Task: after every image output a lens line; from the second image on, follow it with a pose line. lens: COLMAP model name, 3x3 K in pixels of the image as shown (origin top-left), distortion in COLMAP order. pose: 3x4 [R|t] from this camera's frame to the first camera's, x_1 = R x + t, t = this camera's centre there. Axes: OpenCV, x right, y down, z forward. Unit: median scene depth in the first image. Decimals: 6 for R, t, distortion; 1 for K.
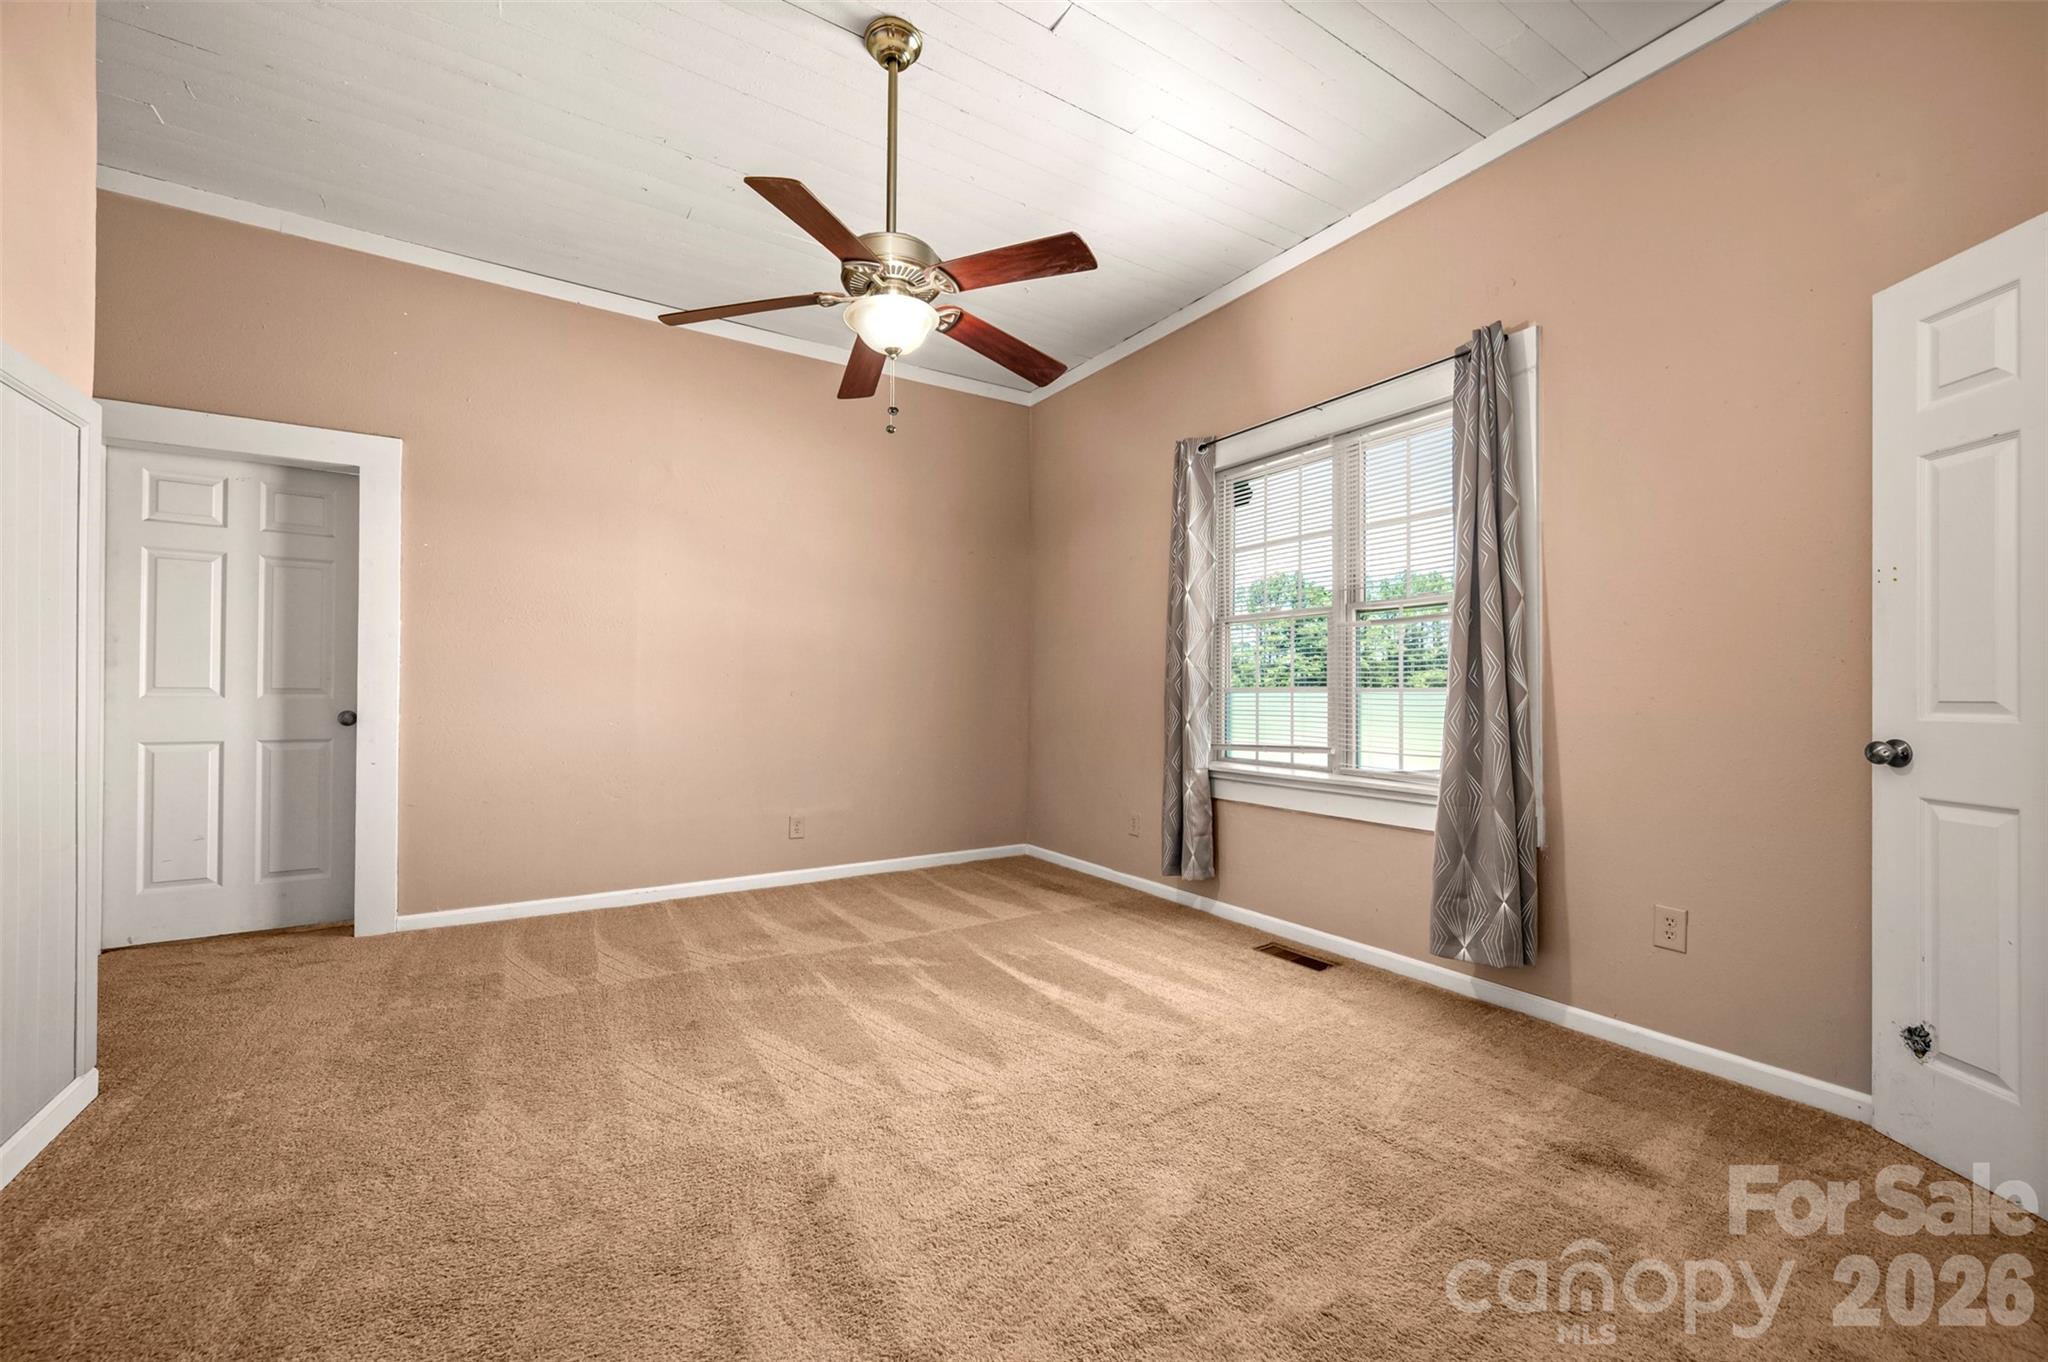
lens RADIAL K [[818.5, 0, 1031.8], [0, 818.5, 685.1], [0, 0, 1]] dist [0.003409, 0.000543]
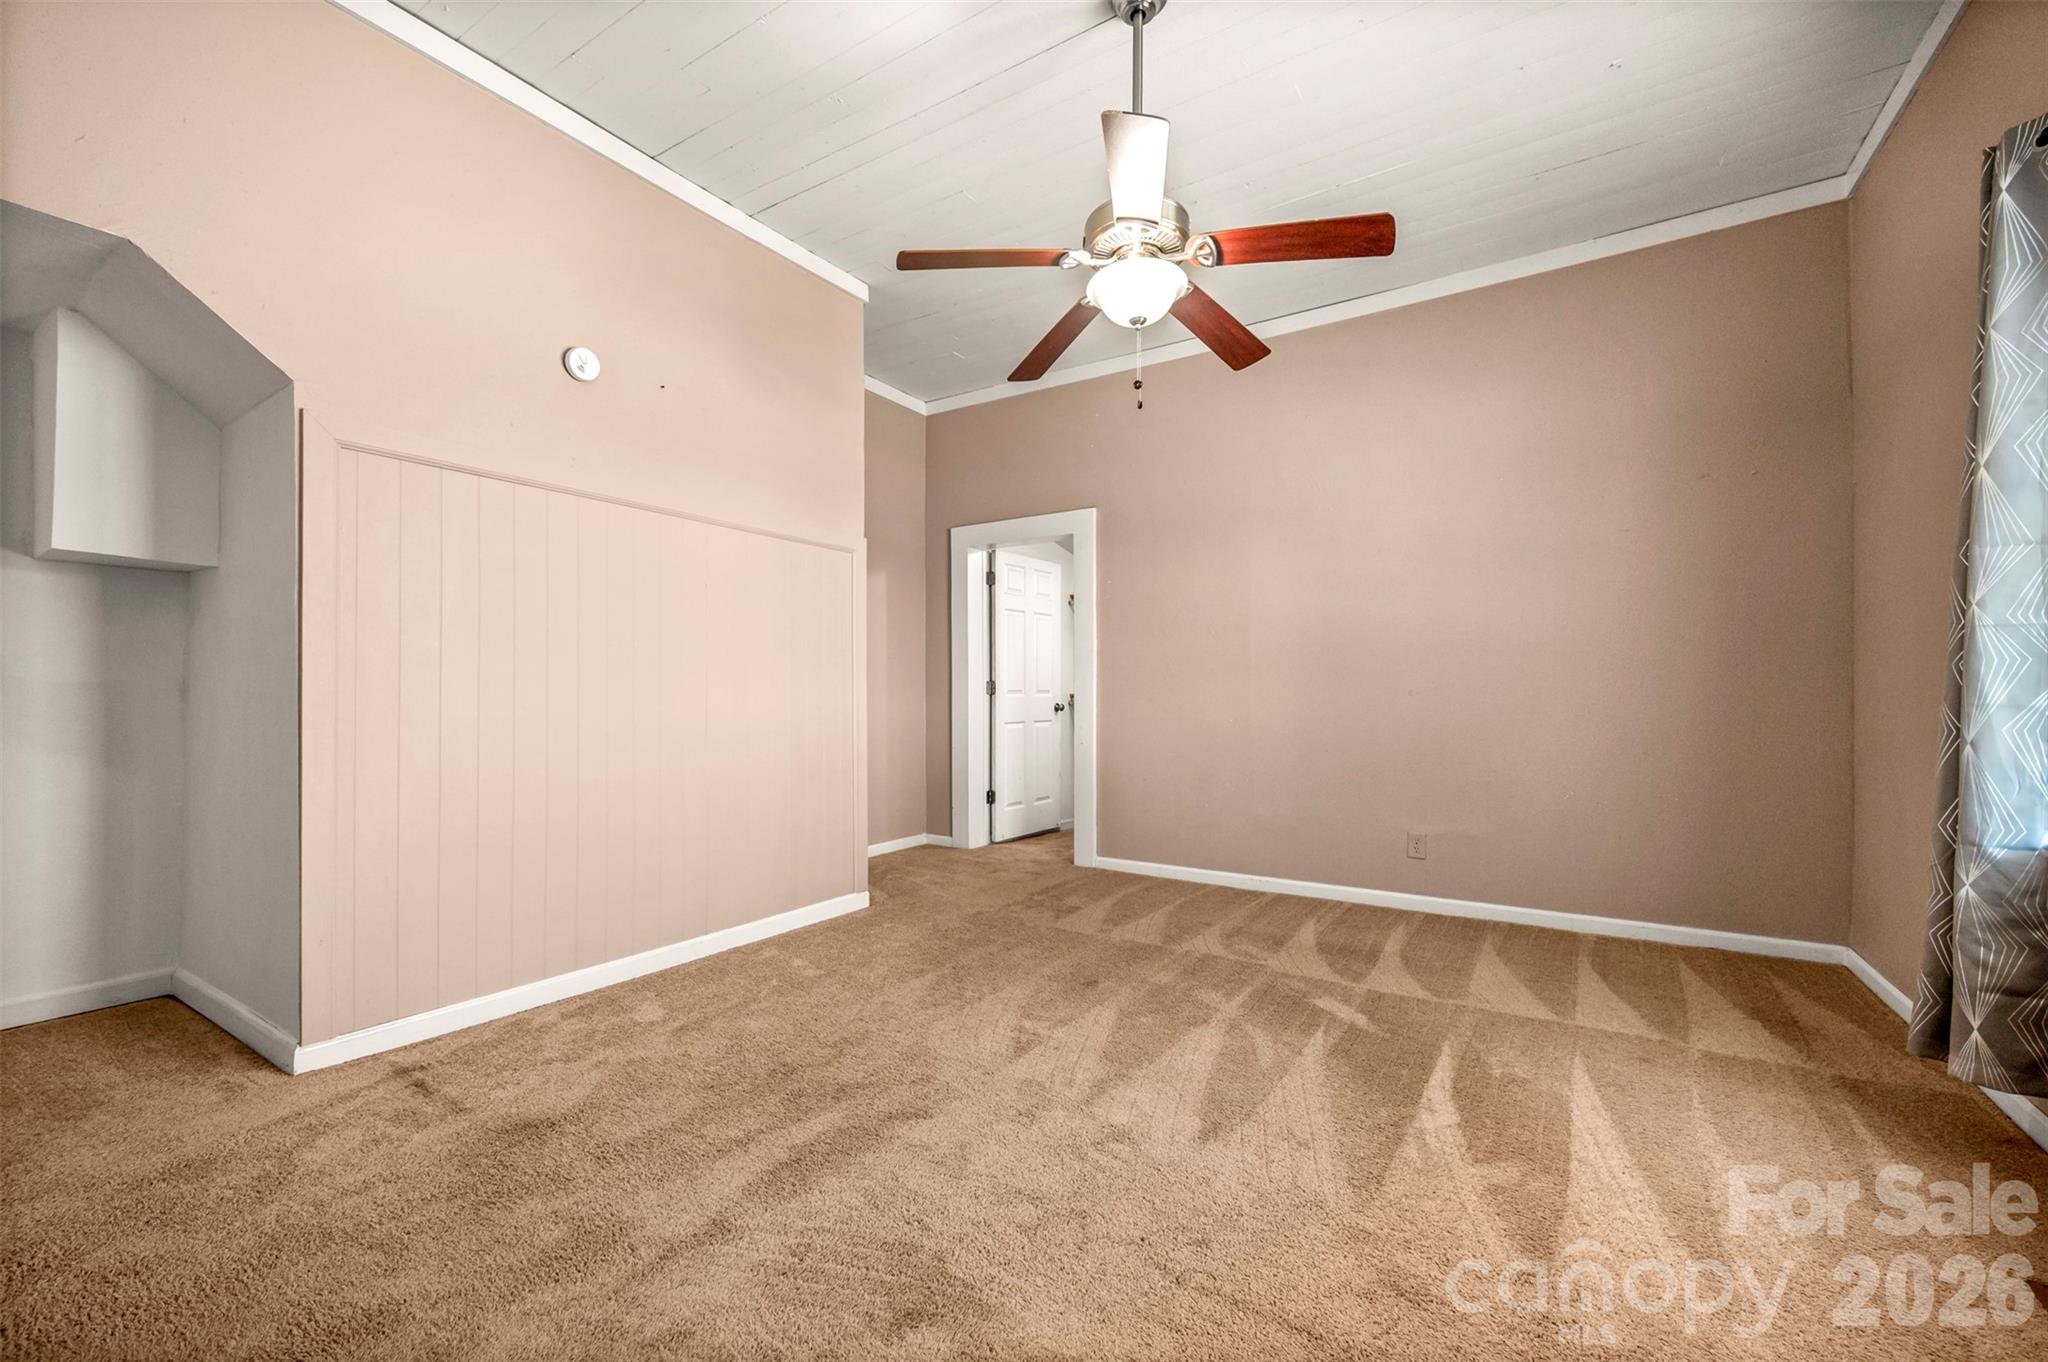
lens RADIAL K [[818.5, 0, 1031.8], [0, 818.5, 685.1], [0, 0, 1]] dist [0.003409, 0.000543]
pose [[0.415830, -0.015897, -0.909304, 0.459789], [0.007954, 0.999873, -0.013843, 0.016359], [0.909408, -0.001476, 0.415903, 0.363883]]
